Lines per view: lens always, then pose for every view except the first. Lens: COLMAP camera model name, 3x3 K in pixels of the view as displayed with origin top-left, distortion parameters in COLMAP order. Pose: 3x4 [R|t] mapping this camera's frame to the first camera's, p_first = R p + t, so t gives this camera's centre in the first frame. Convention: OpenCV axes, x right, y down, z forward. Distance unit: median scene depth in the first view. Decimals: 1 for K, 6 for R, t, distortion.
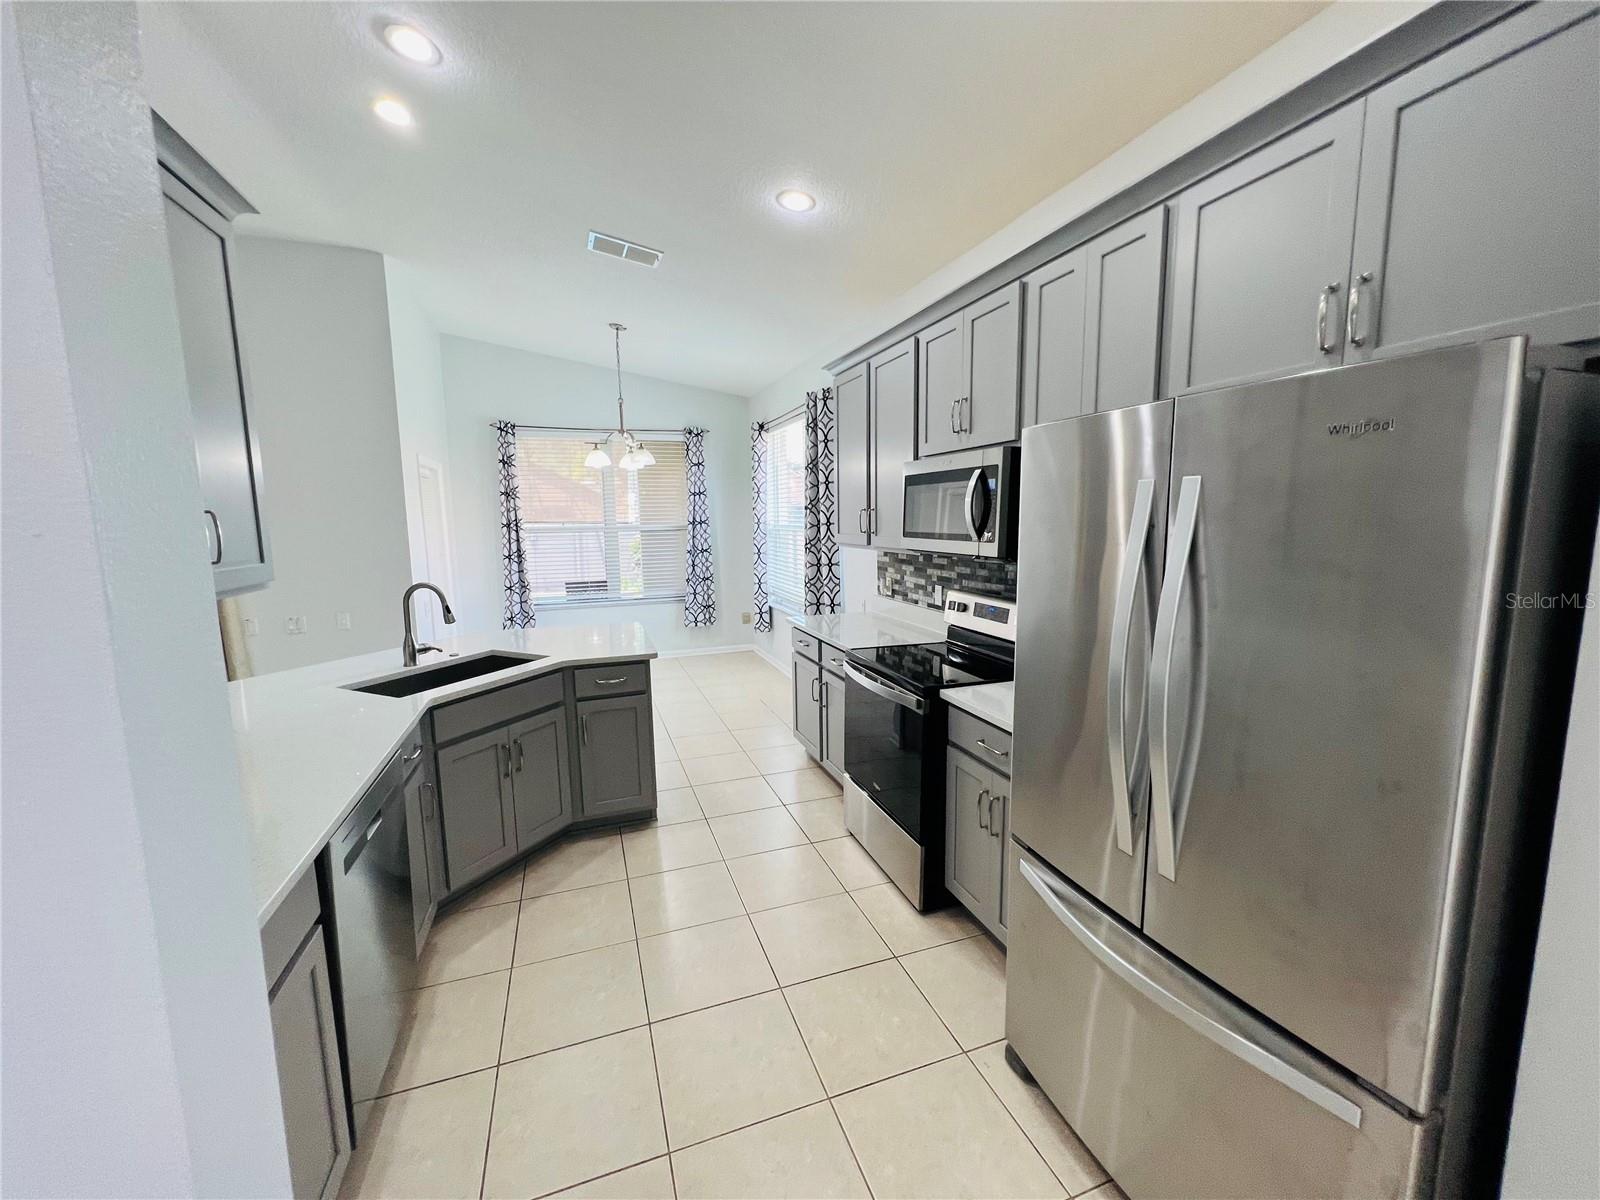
lens RADIAL K [[636.1, 0, 795.2], [0, 636.1, 595.0], [0, 0, 1]] dist [0.001407, -0.000334]
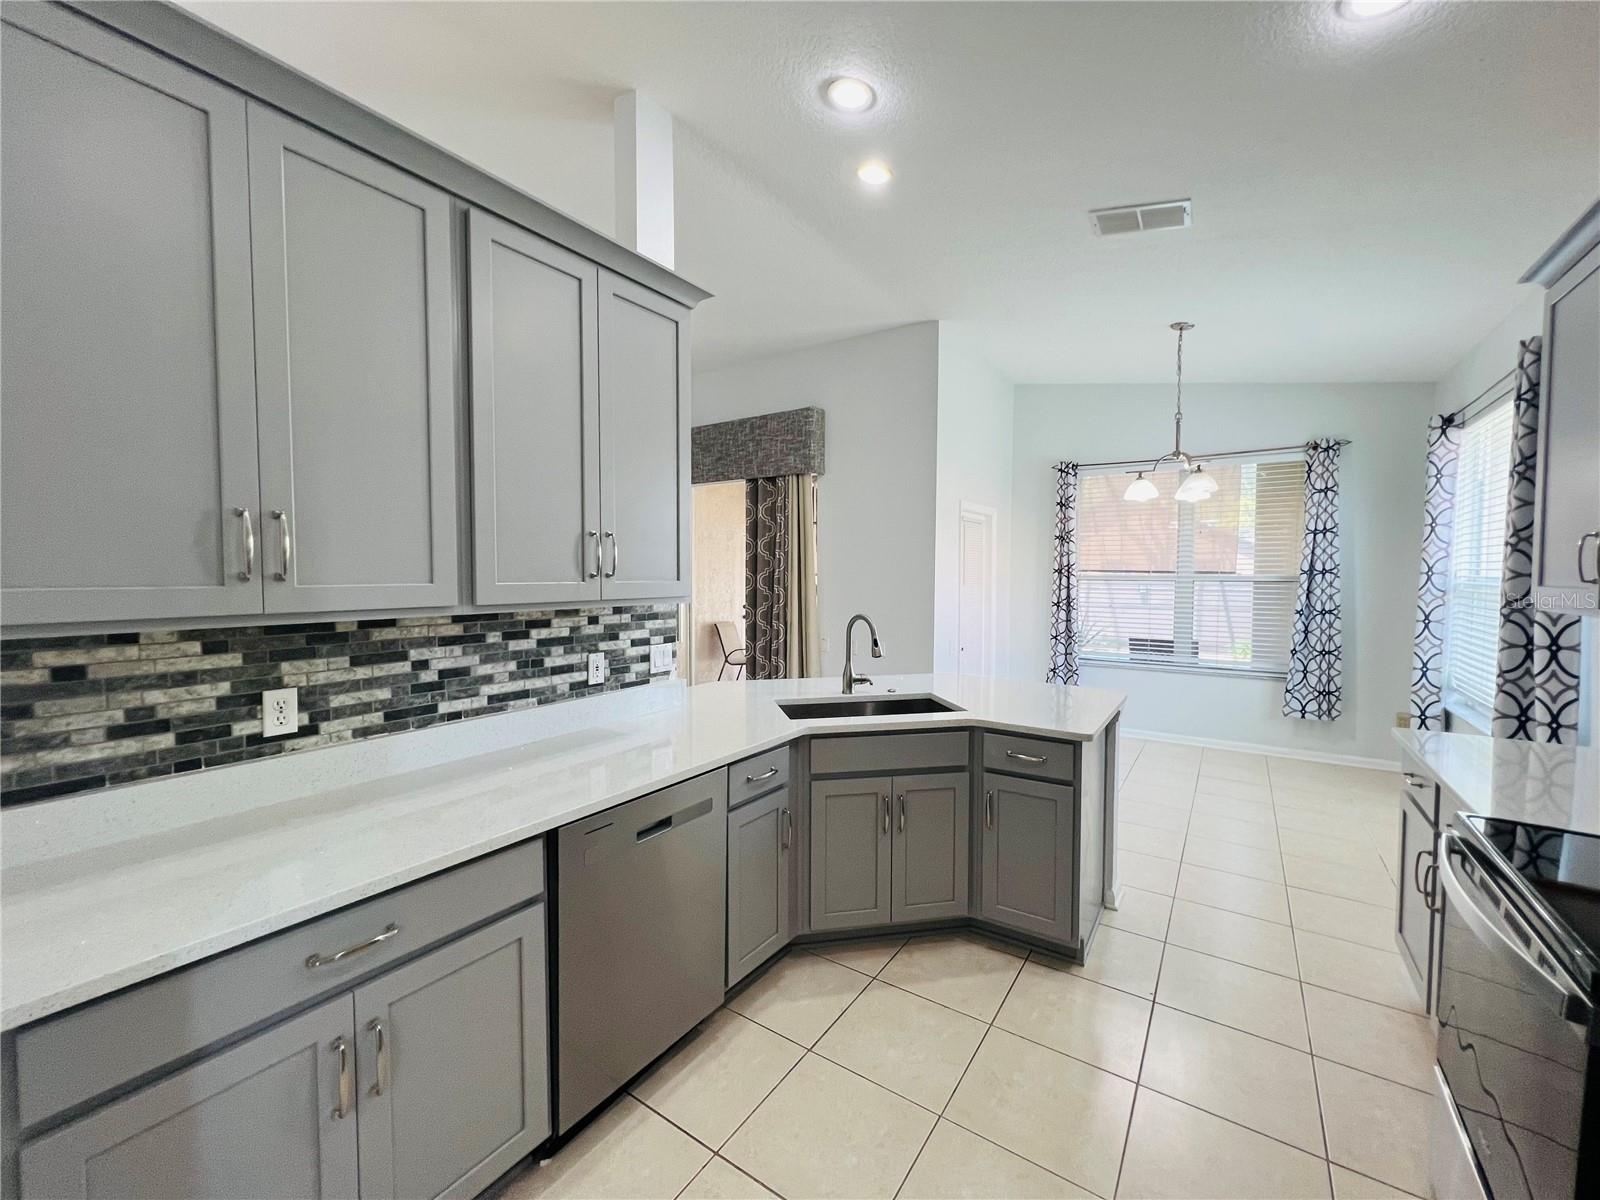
lens RADIAL K [[636.1, 0, 810.0], [0, 636.1, 598.3], [0, 0, 1]] dist [0.001407, -0.000334]
pose [[0.599781, 0.049331, -0.798642, 0.103522], [-0.112734, 0.993352, -0.023306, -0.006613], [0.792183, 0.104013, 0.601355, 0.183585]]
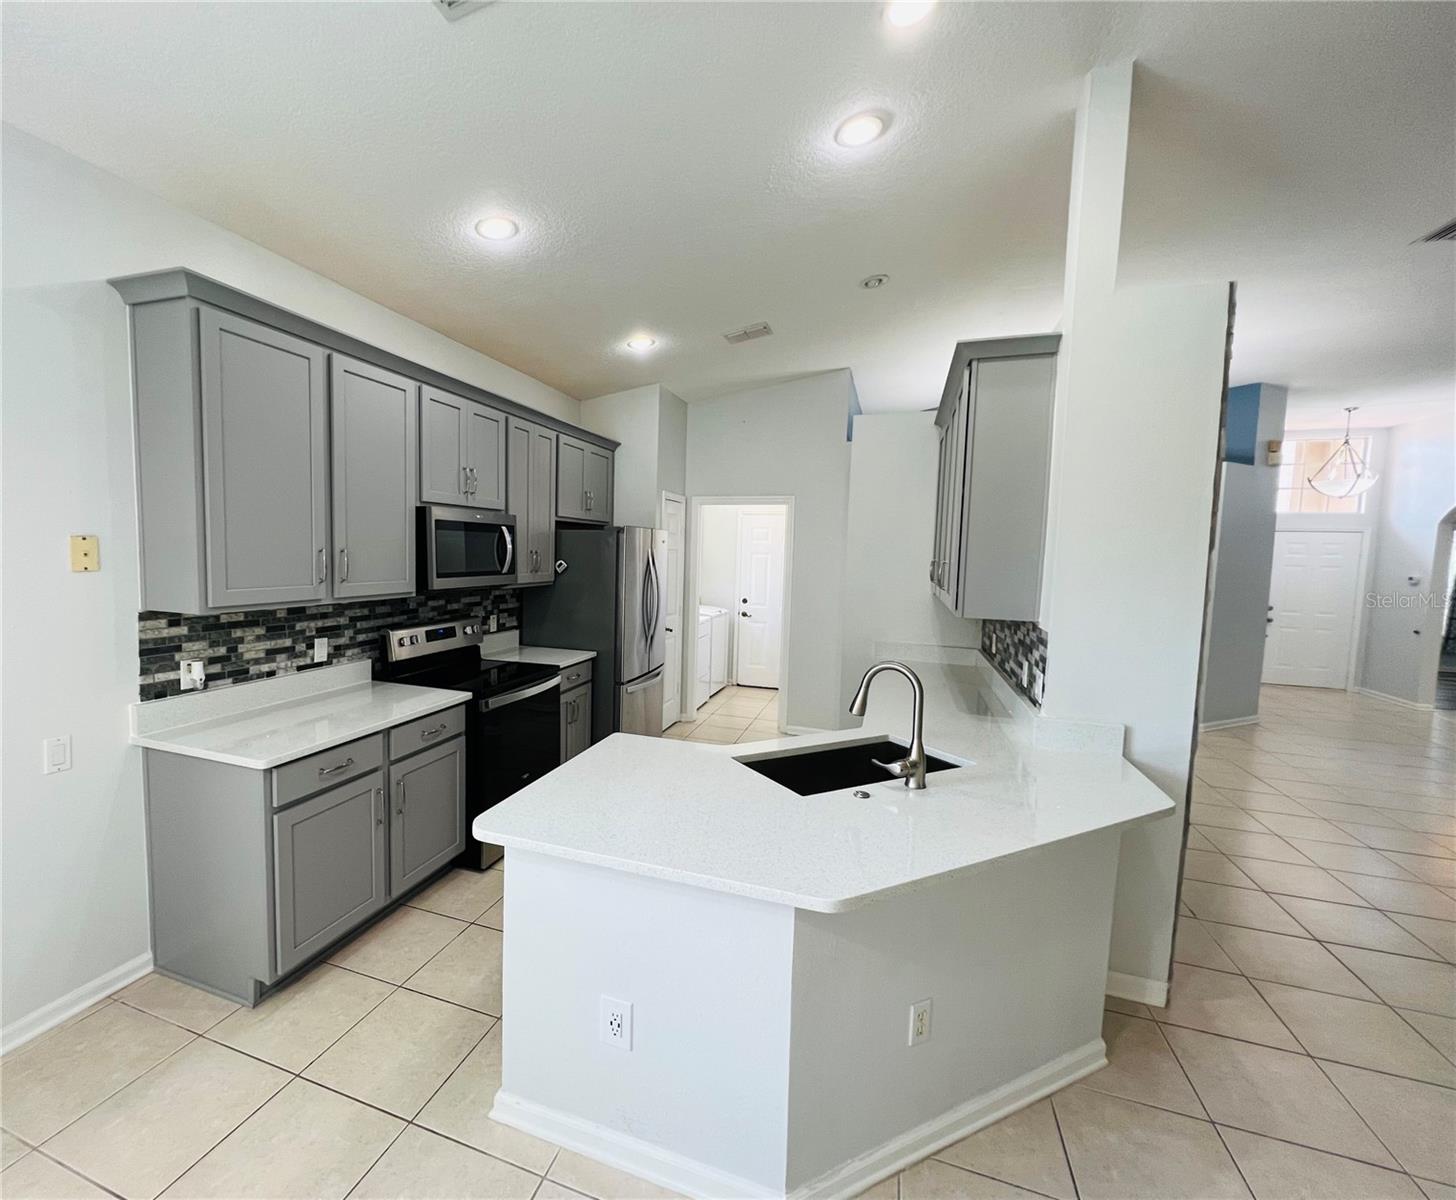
lens RADIAL K [[646.6, 0, 651.4], [0, 646.6, 598.4], [0, 0, 1]] dist [0.000757, -0.000116]
pose [[-0.764474, -0.055478, 0.642262, -0.477006], [0.066949, 0.984070, 0.164692, -0.129415], [-0.641168, 0.168901, -0.748582, 0.973713]]
